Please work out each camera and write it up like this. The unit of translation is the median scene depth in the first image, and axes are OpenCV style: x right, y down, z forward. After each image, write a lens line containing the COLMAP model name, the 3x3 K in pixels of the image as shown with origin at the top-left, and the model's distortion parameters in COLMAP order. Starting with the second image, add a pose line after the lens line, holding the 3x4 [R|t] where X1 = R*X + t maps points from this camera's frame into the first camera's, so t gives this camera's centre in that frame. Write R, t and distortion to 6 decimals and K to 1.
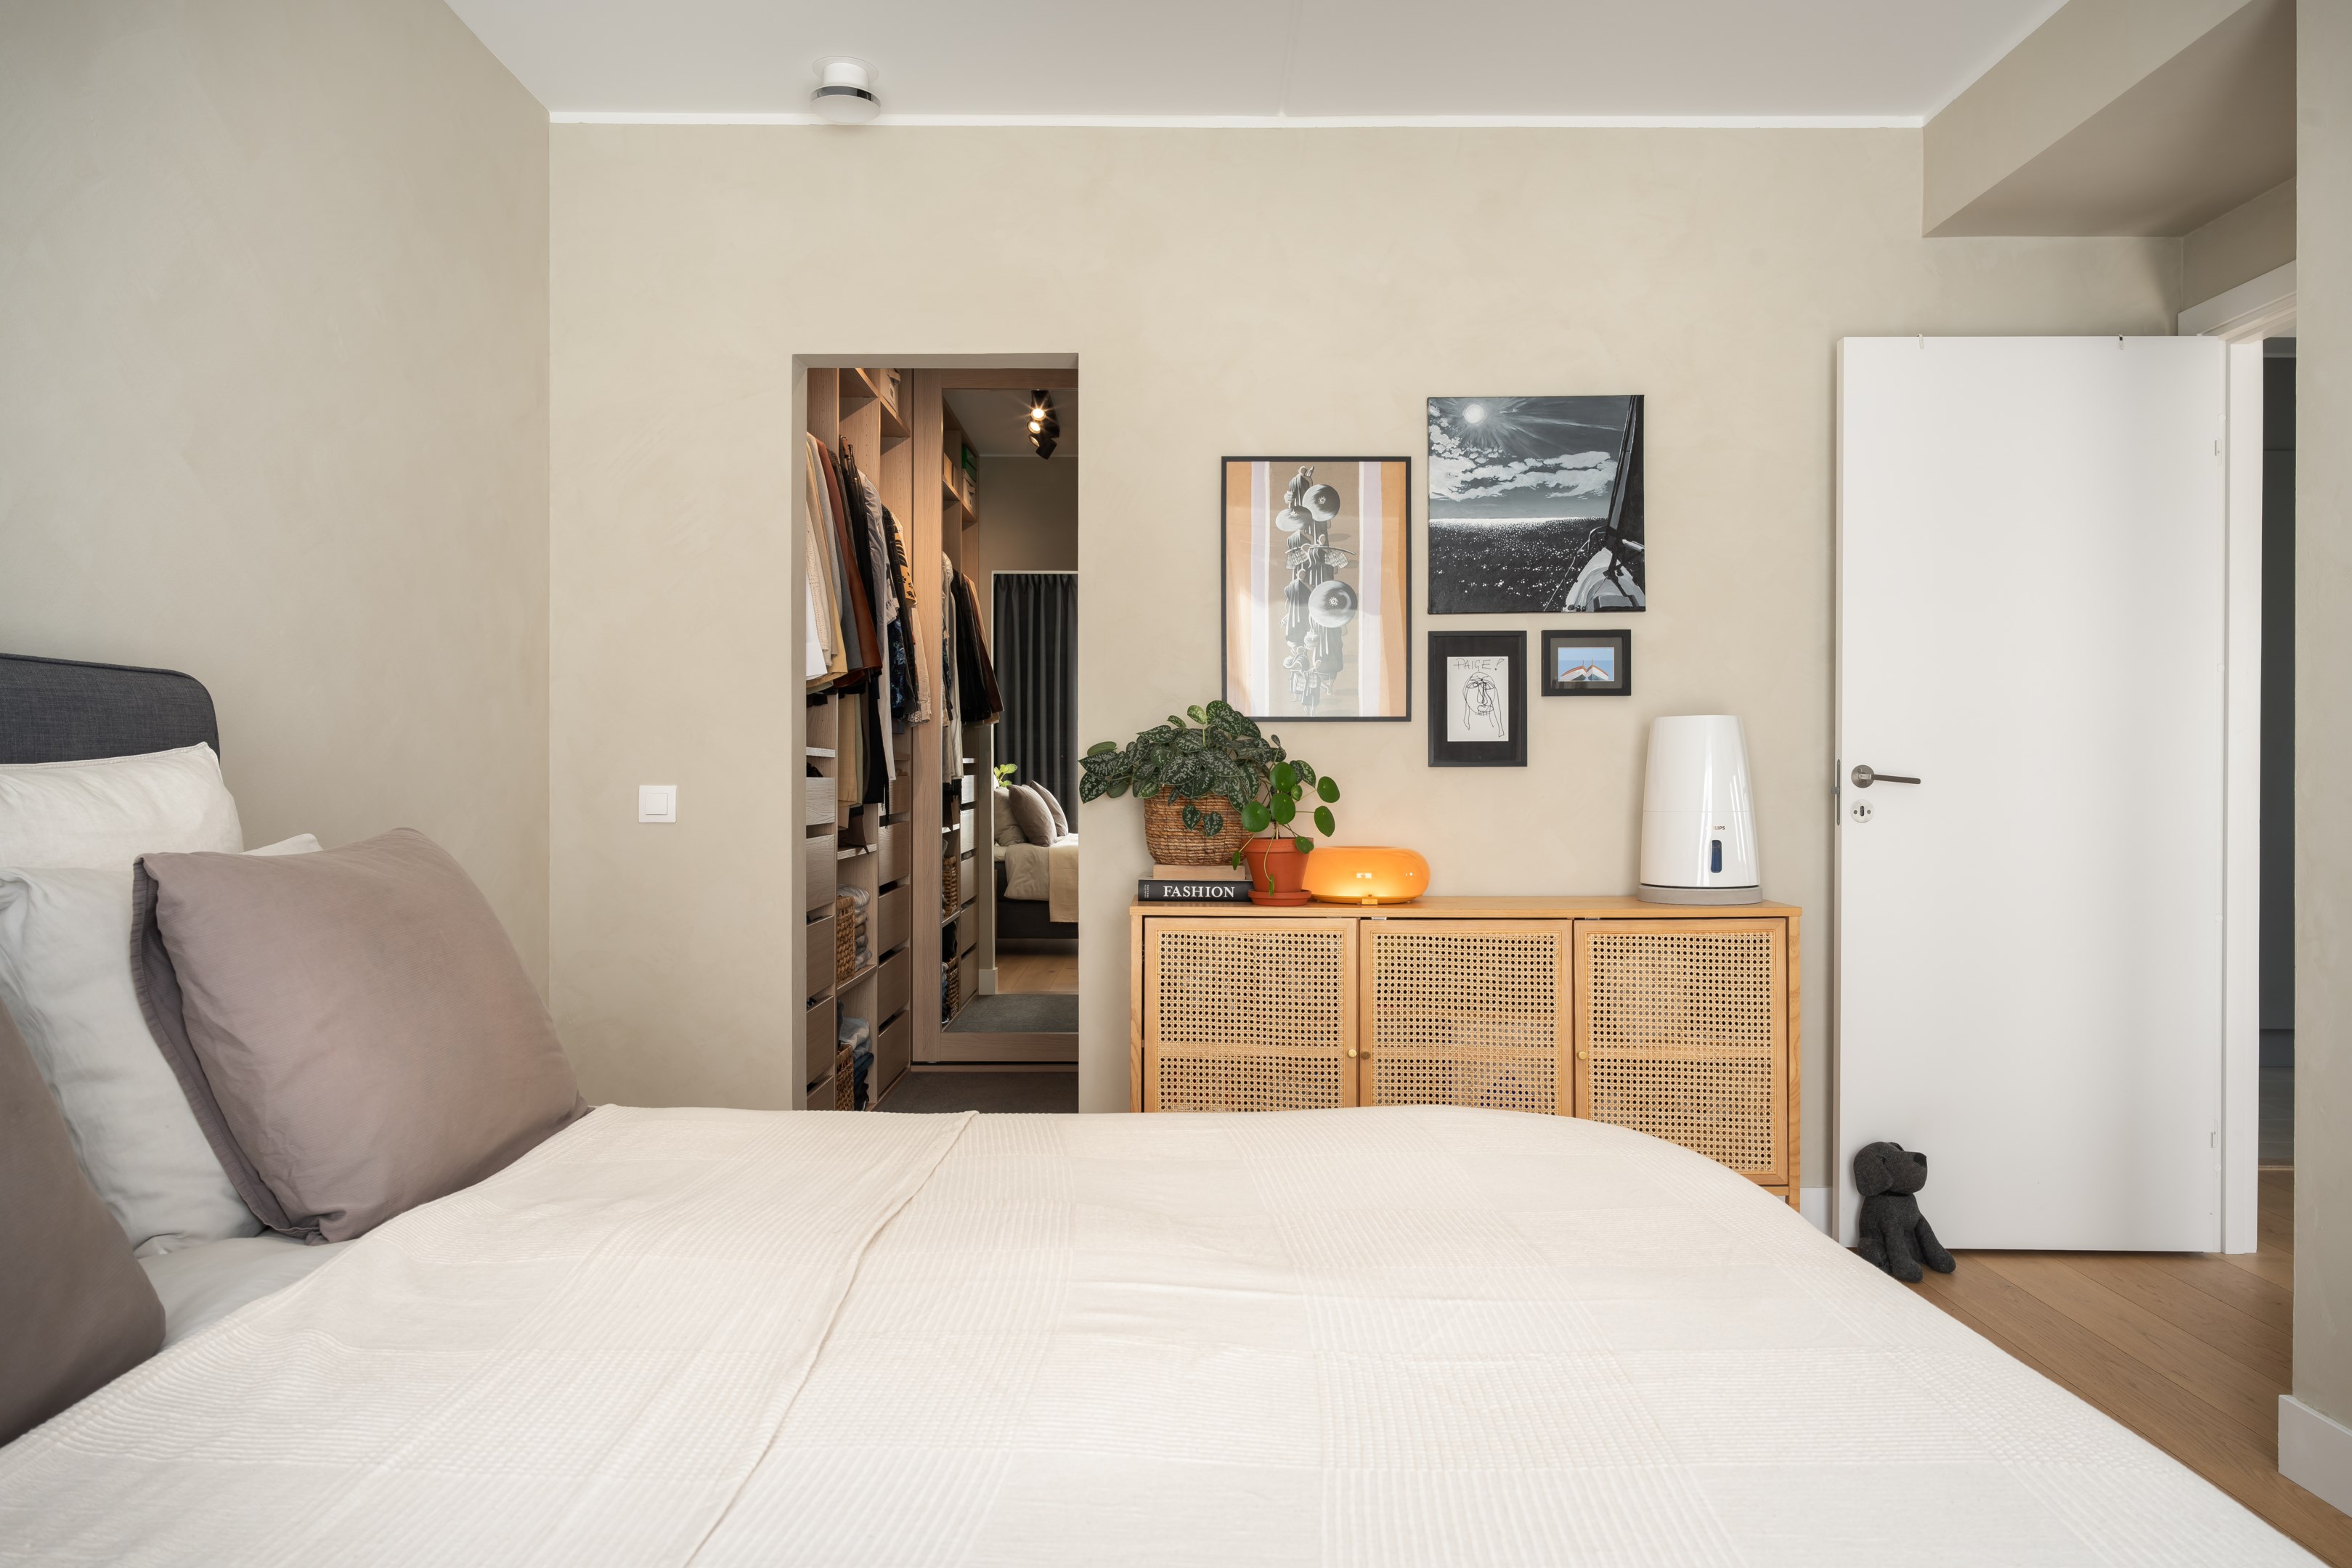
lens RADIAL K [[1546.5, 0, 1179.3], [0, 1546.5, 780.0], [0, 0, 1]] dist [0.009673, 0.002798]
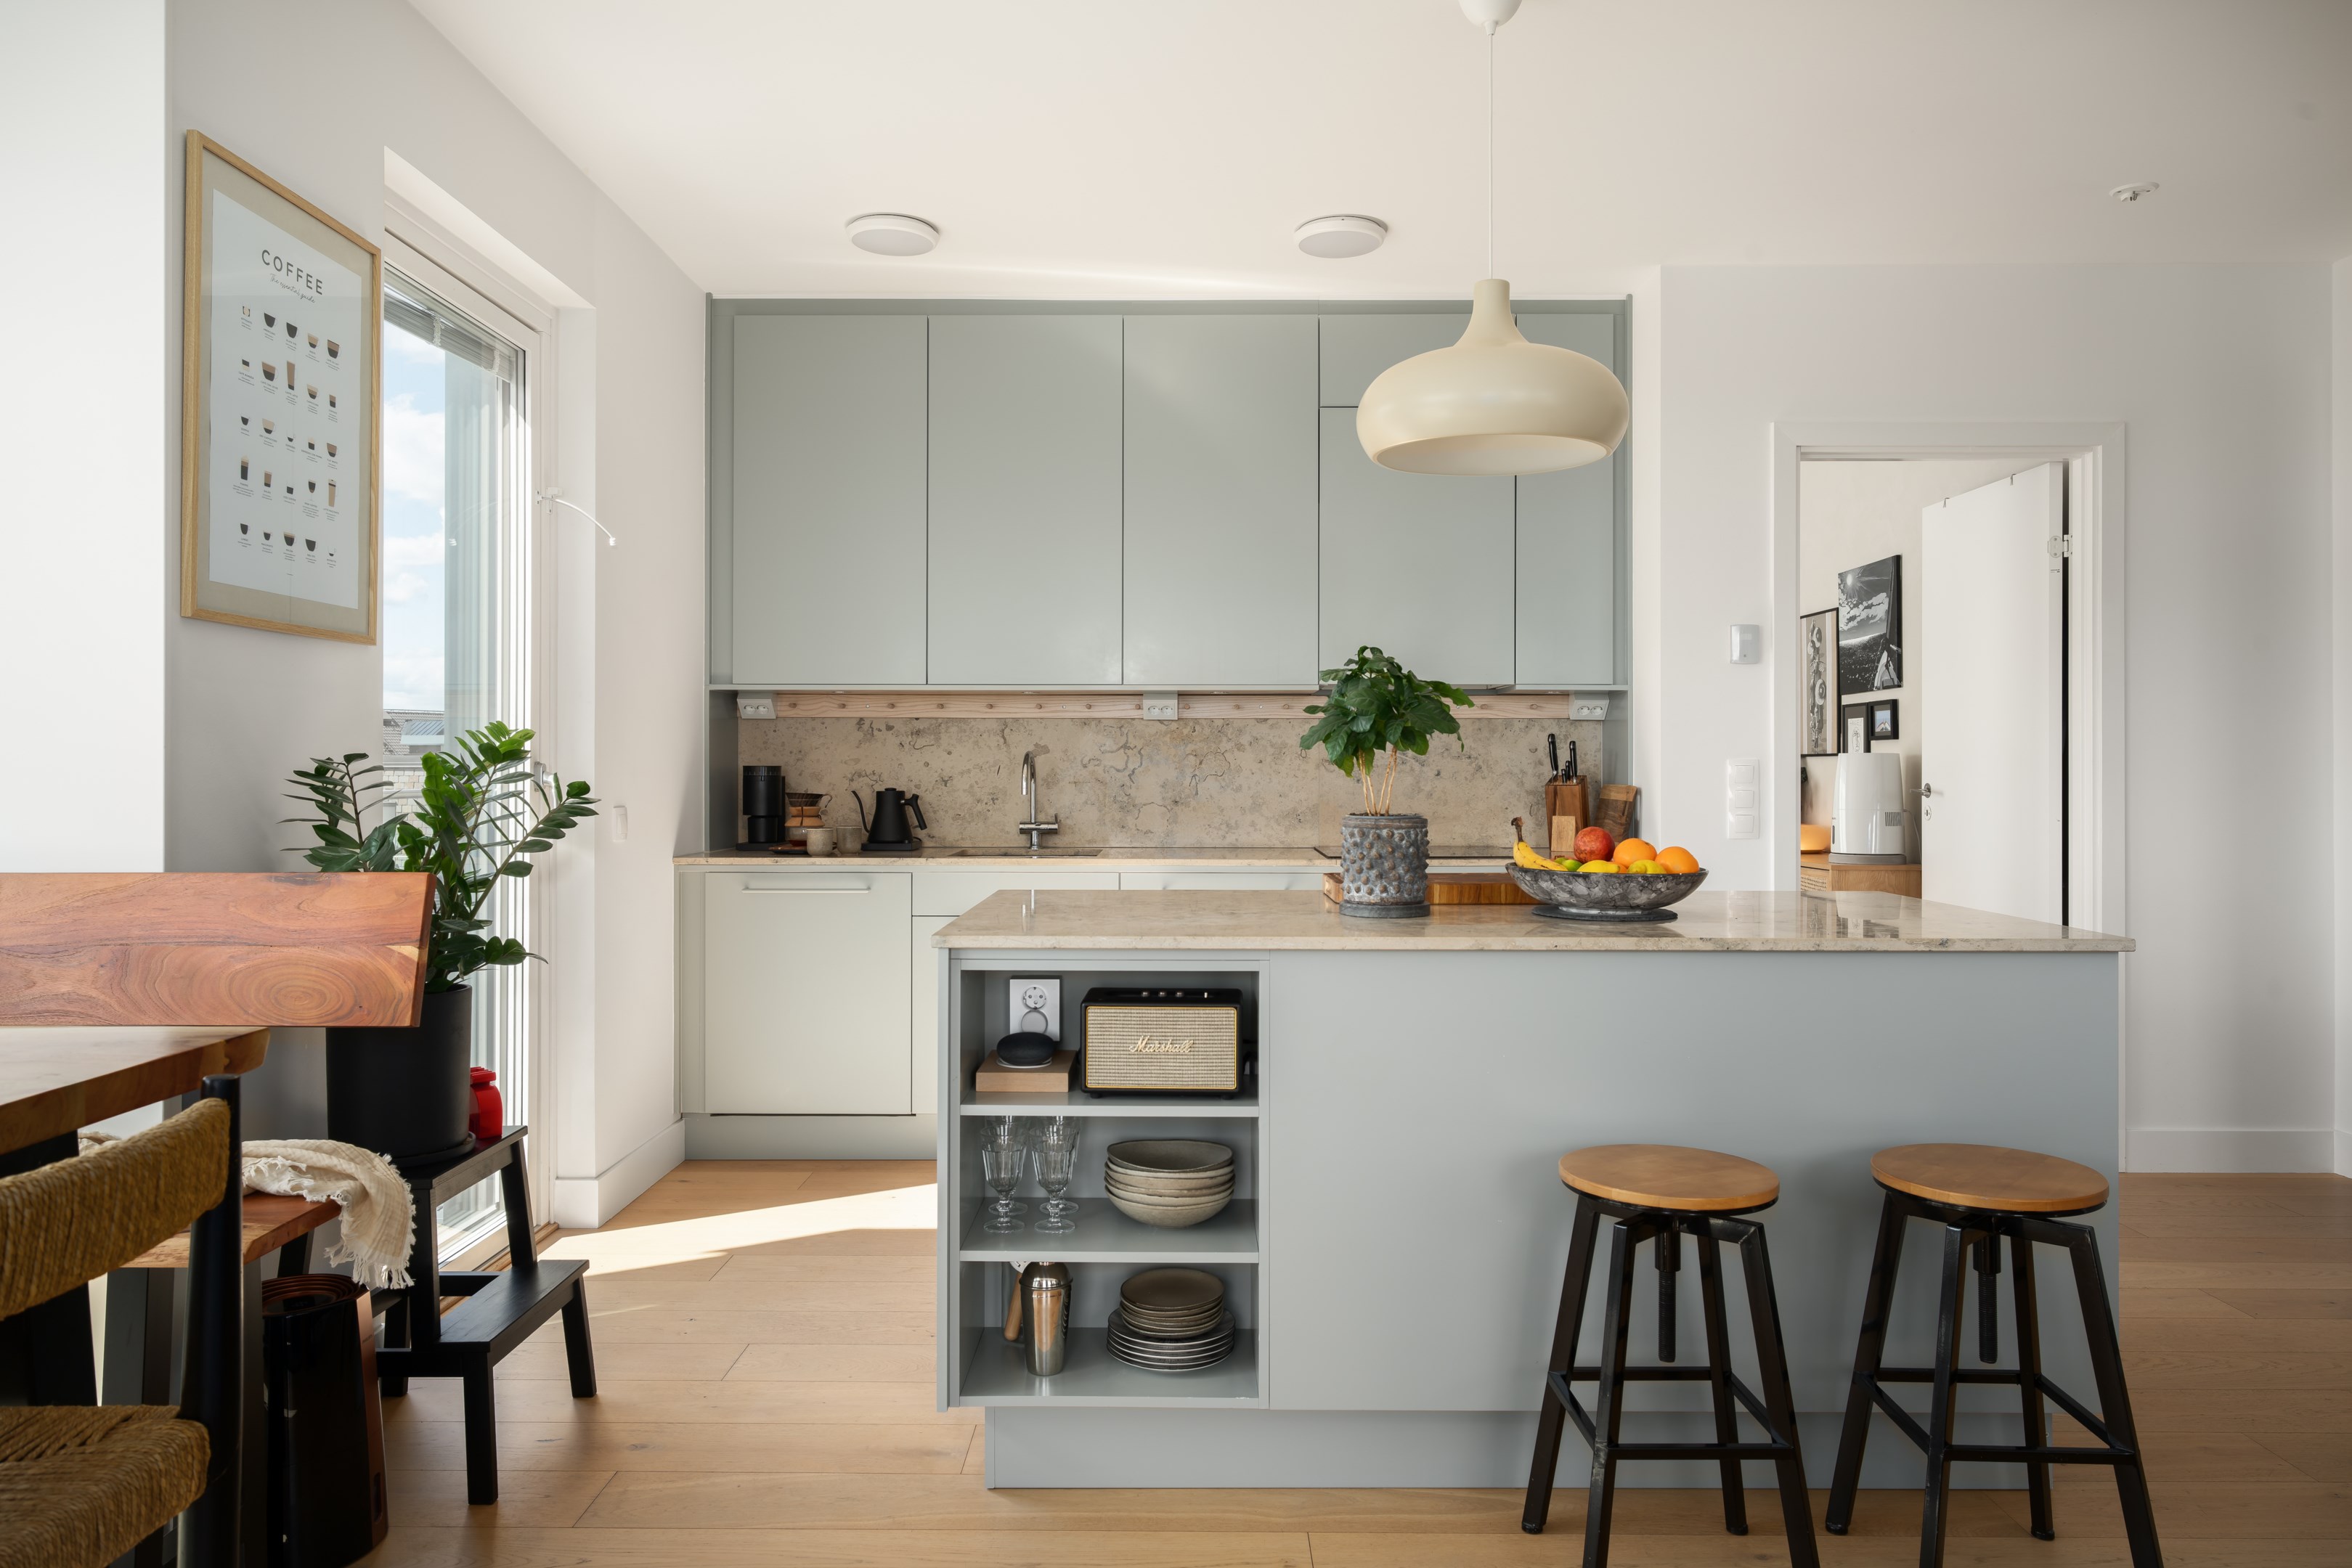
lens RADIAL K [[1541.7, 0, 1176.5], [0, 1541.7, 766.1], [0, 0, 1]] dist [-0.000160, -0.002187]
pose [[-0.009608, -0.000467, -0.999954, 1.927215], [-0.005996, 0.999982, -0.000409, -0.021603], [0.999936, 0.005992, -0.009611, 0.260228]]
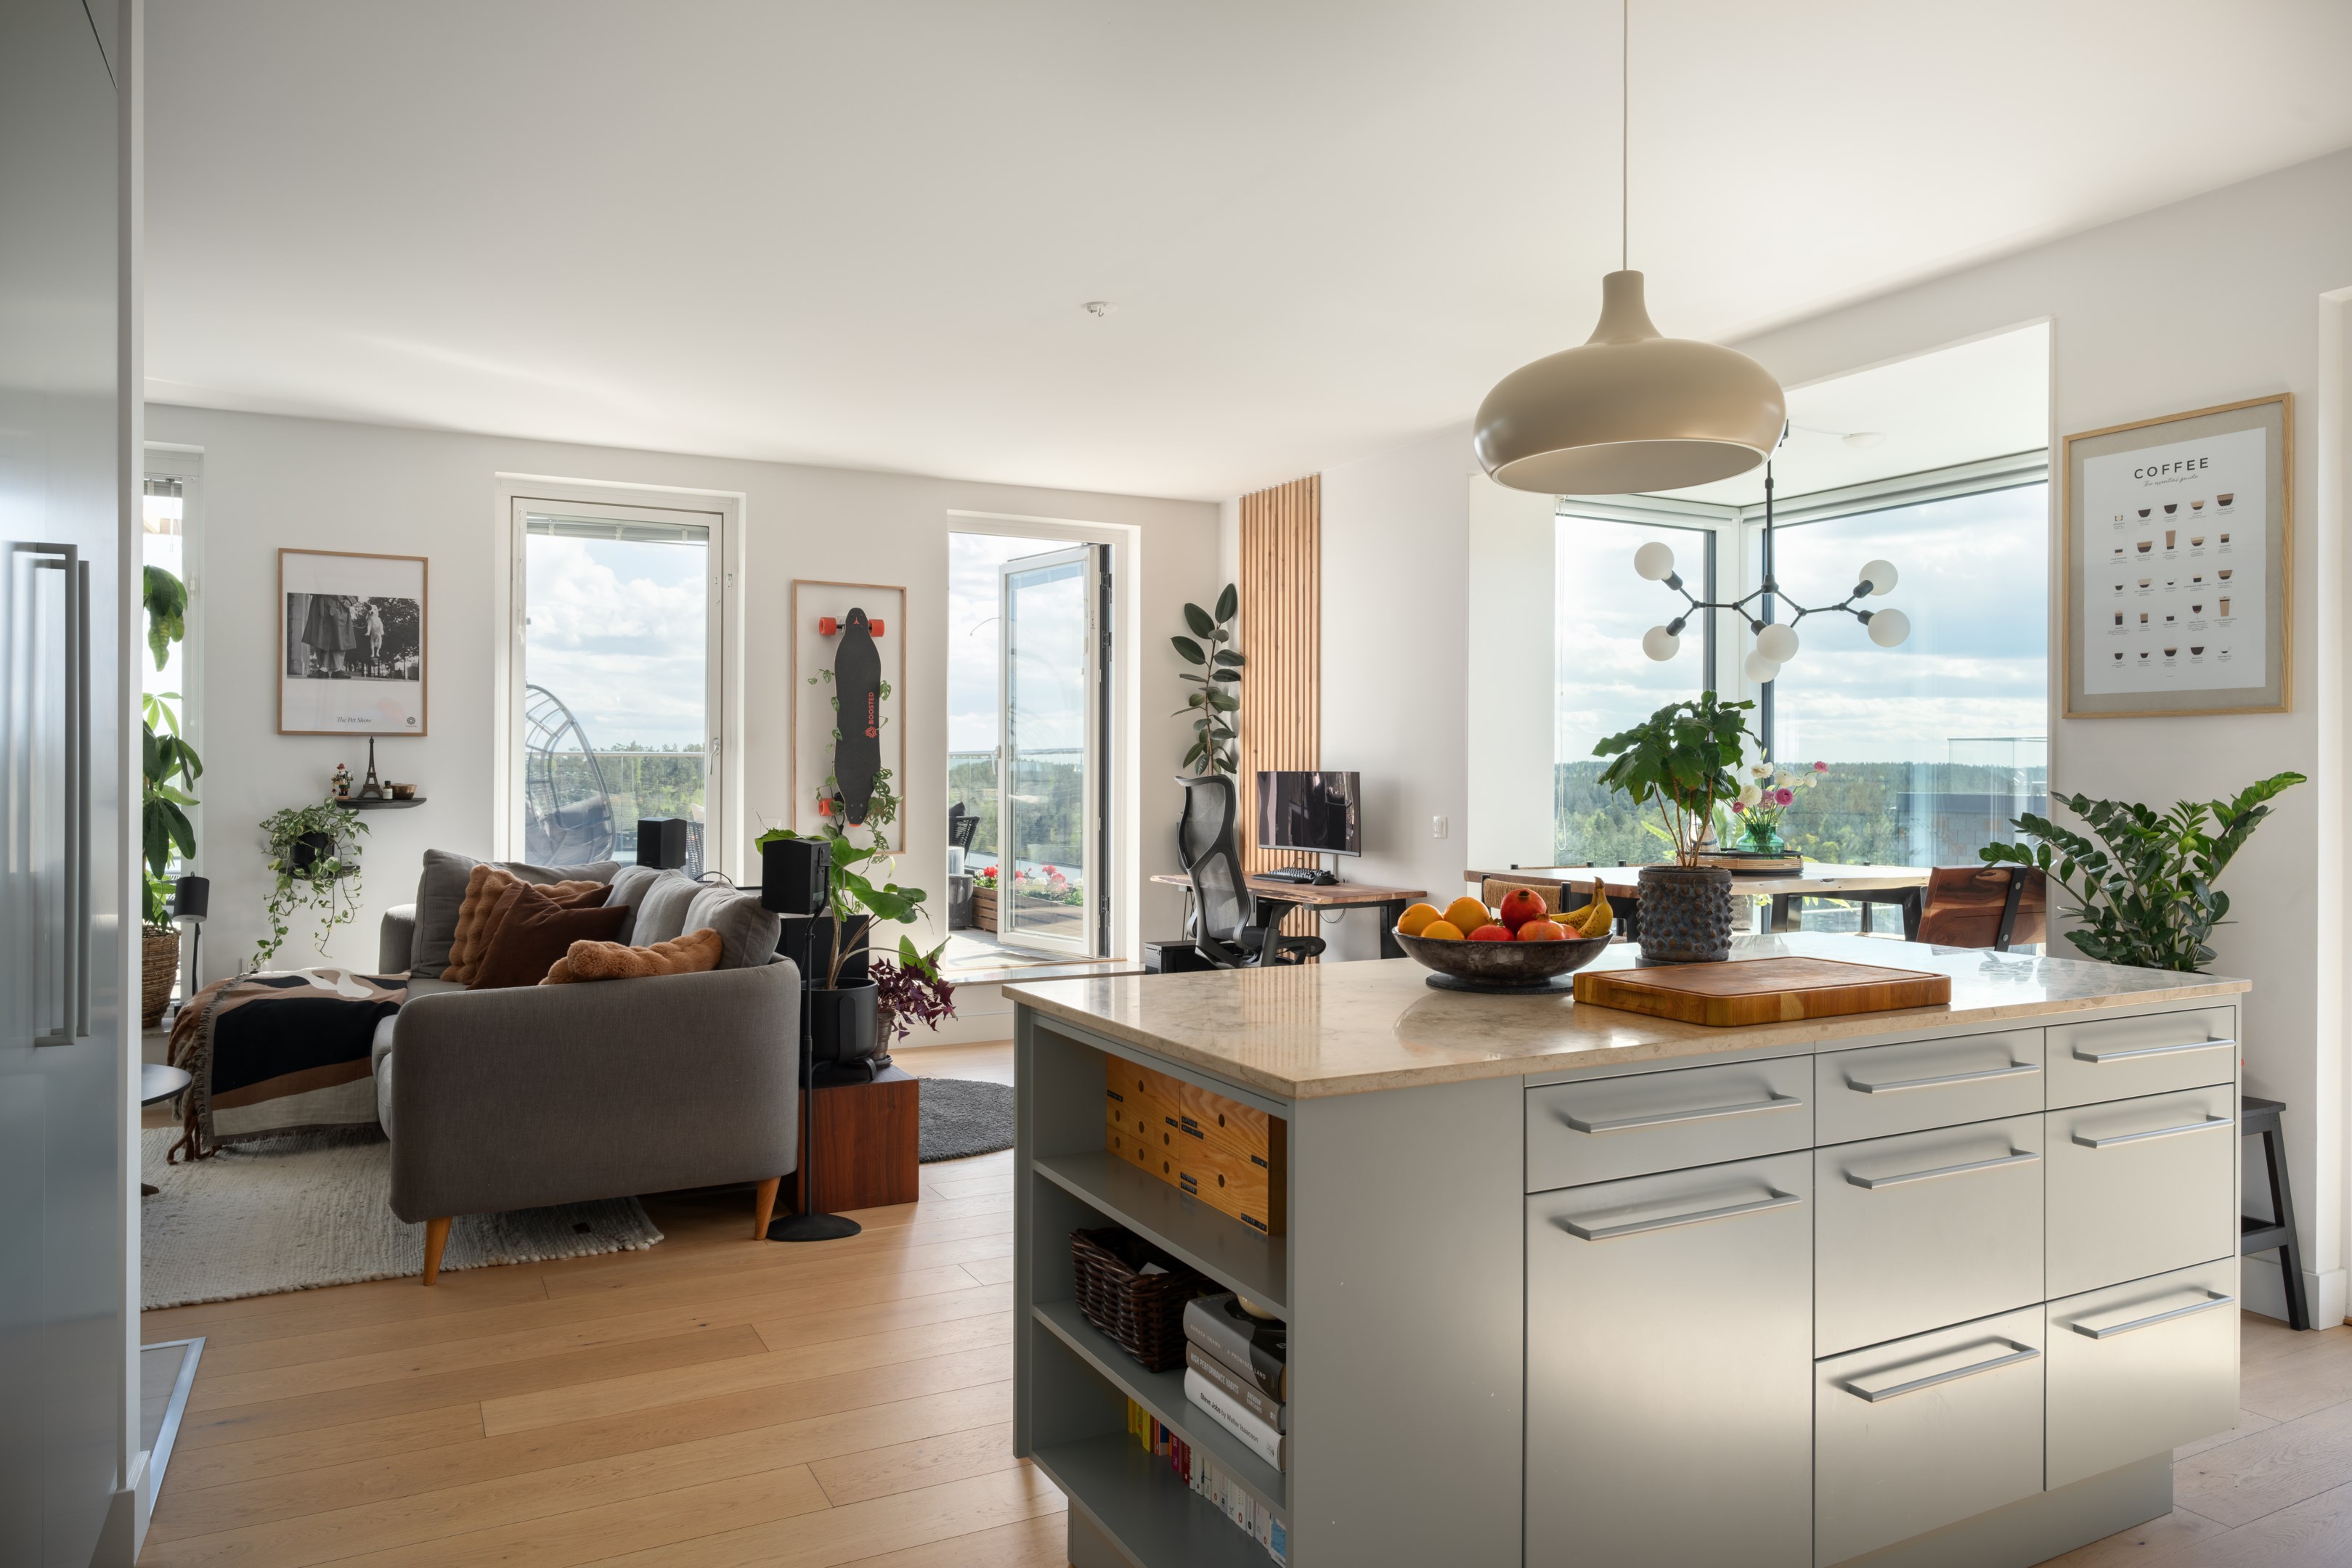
lens RADIAL K [[1523.2, 0, 1172.5], [0, 1523.2, 776.9], [0, 0, 1]] dist [-0.001725, 0.000249]
pose [[-0.461686, -0.004155, 0.887034, 0.615590], [0.000996, 0.999986, 0.005203, -0.046246], [-0.887043, 0.003285, -0.461675, 0.915315]]
